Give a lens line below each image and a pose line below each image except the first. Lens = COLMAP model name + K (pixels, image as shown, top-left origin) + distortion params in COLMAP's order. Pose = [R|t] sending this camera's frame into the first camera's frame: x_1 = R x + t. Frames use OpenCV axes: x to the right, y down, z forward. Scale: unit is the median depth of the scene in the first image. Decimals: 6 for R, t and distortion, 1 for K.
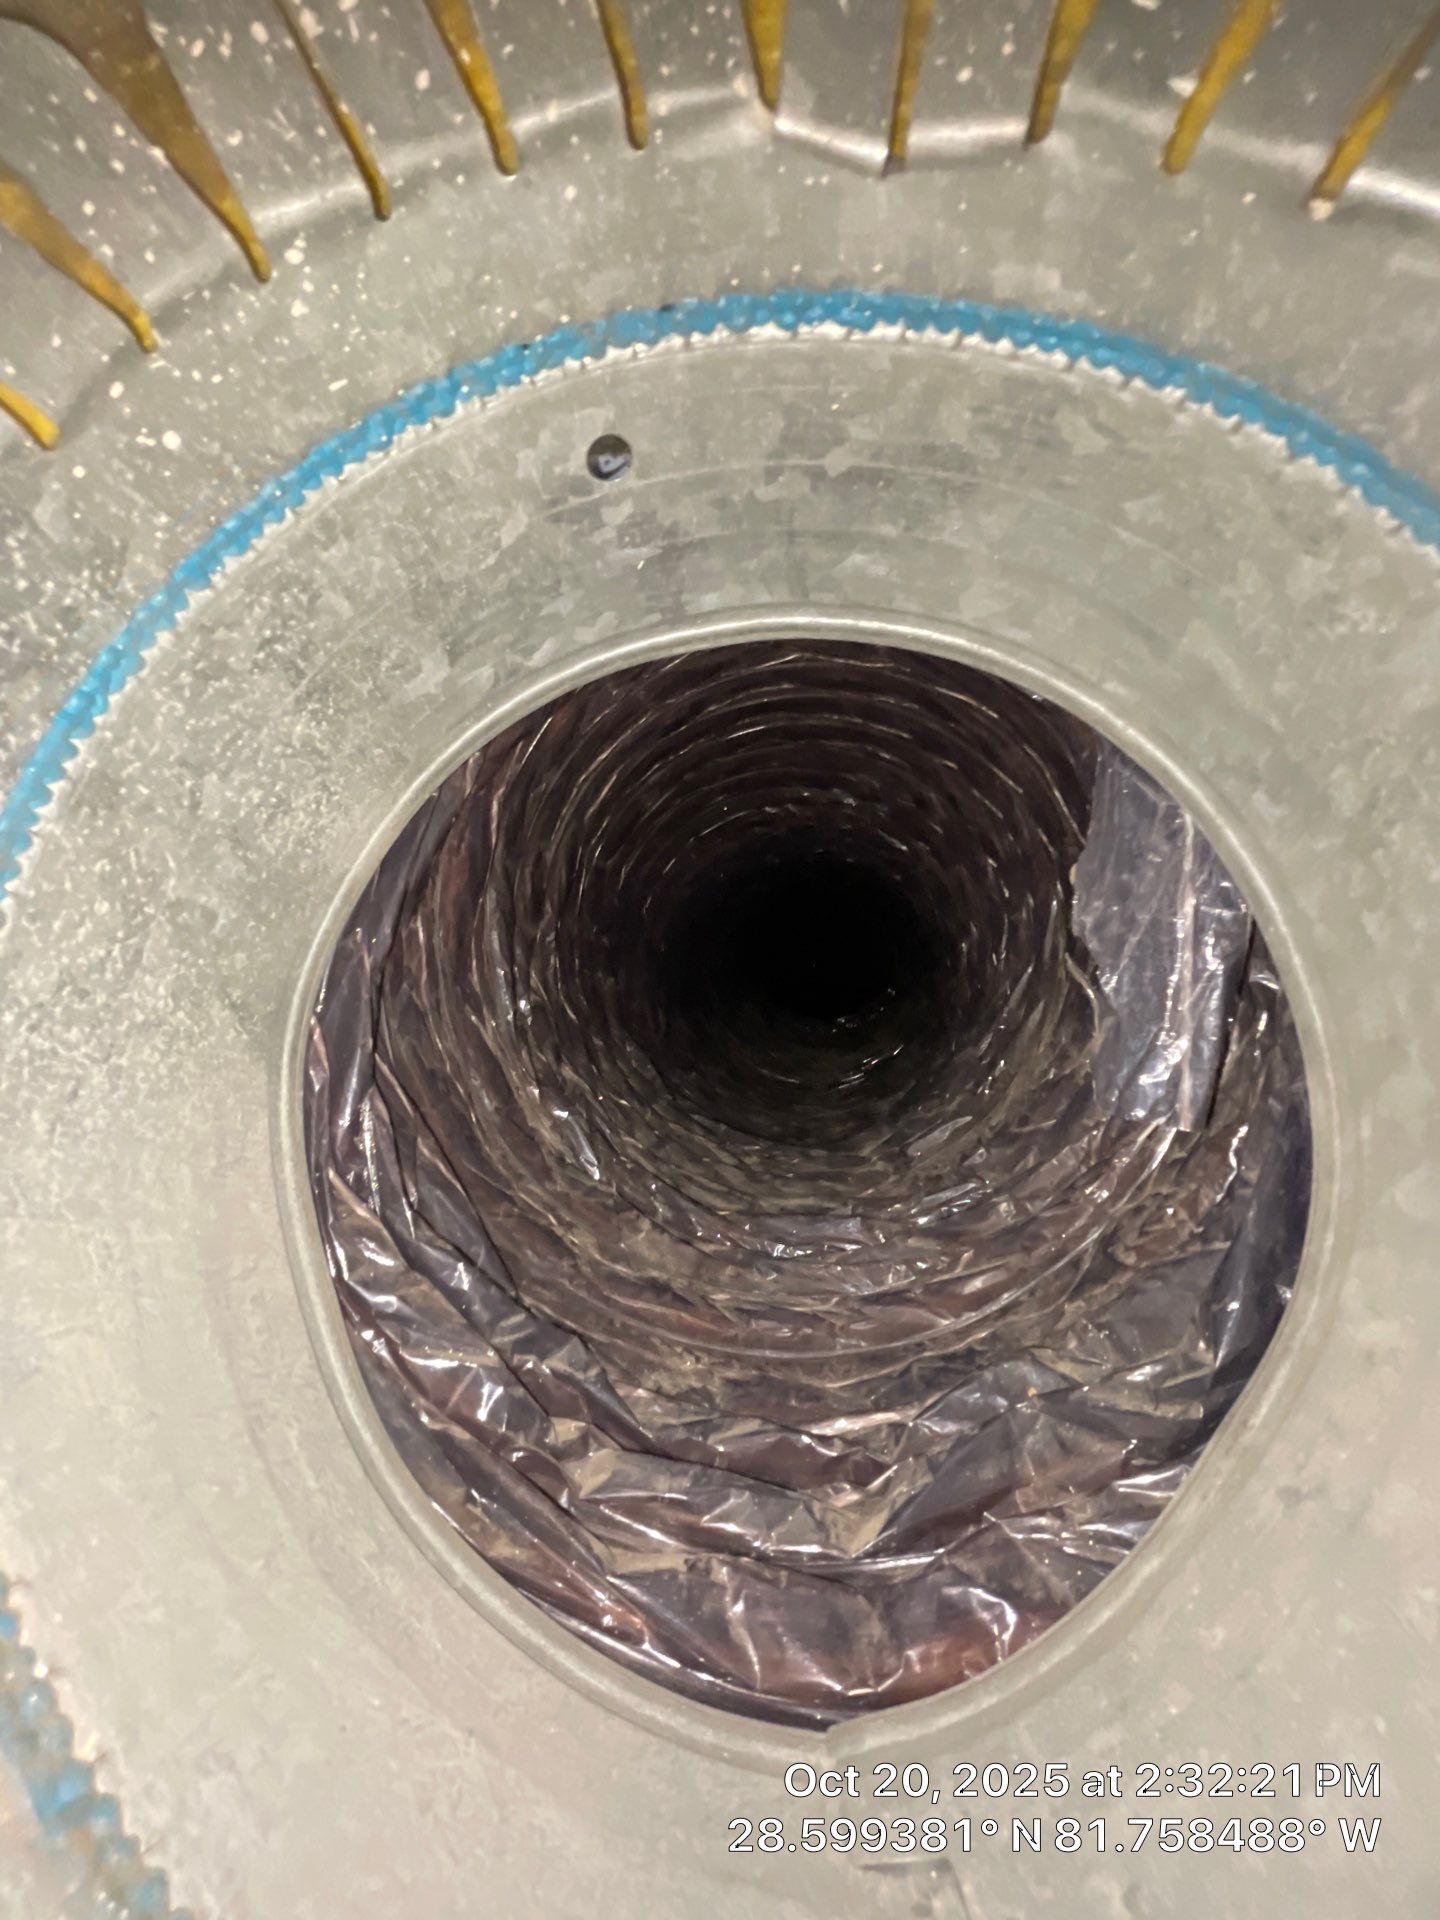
lens RADIAL K [[773.0, 0, 724.5], [0, 773.0, 958.5], [0, 0, 1]] dist [-0.001449, -0.000383]
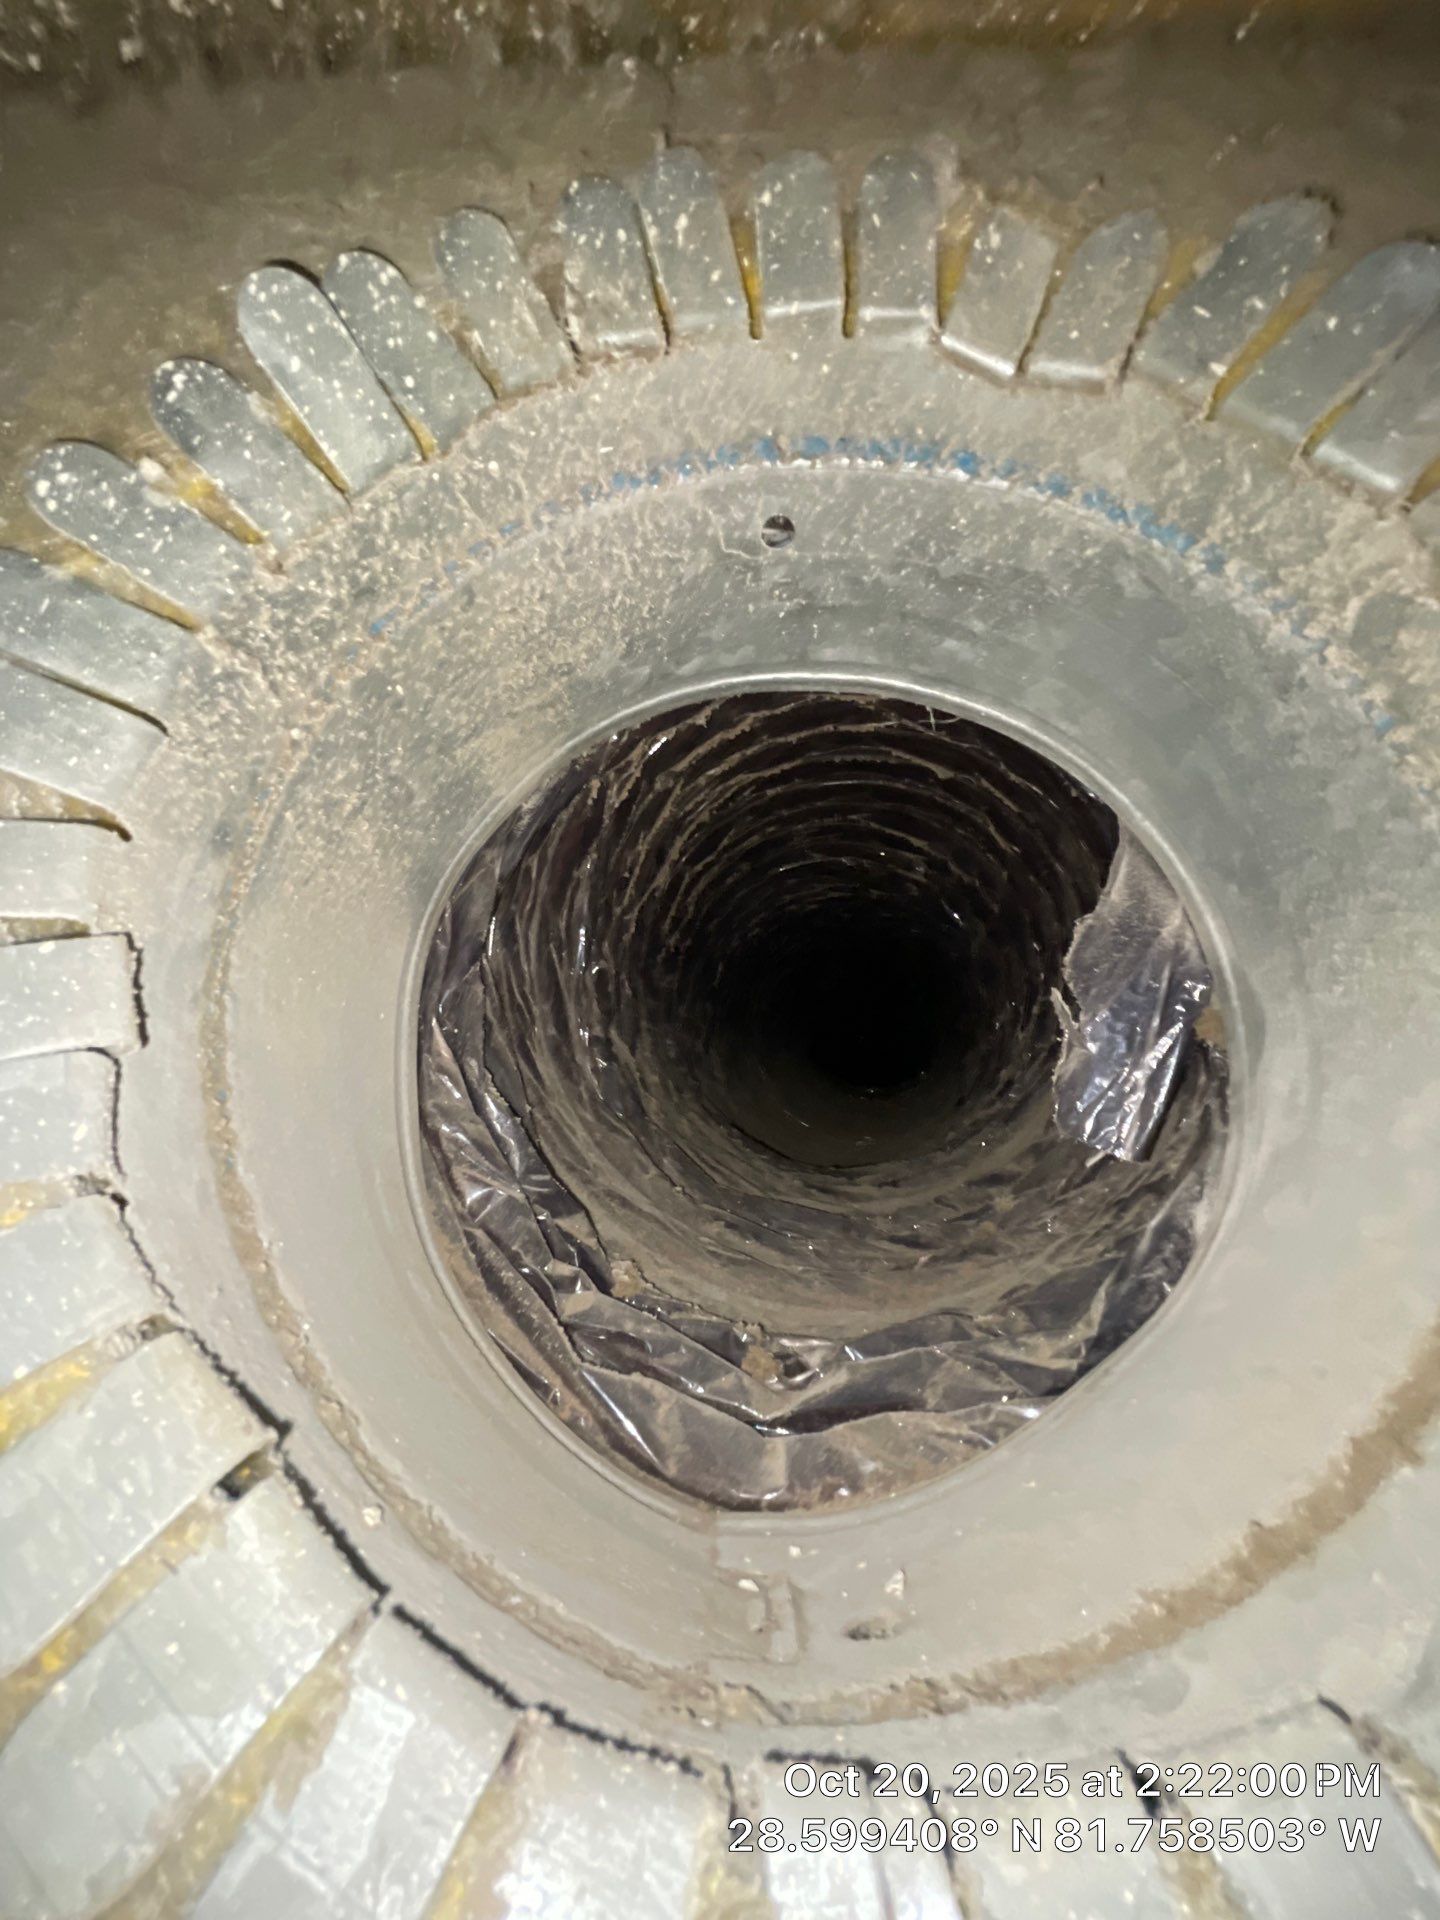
lens RADIAL K [[773.0, 0, 724.5], [0, 773.0, 958.5], [0, 0, 1]] dist [-0.001449, -0.000383]
pose [[0.970375, 0.228661, -0.078021, 0.036100], [-0.233762, 0.970186, -0.063987, 0.182170], [0.061063, 0.080330, 0.994896, -0.288607]]
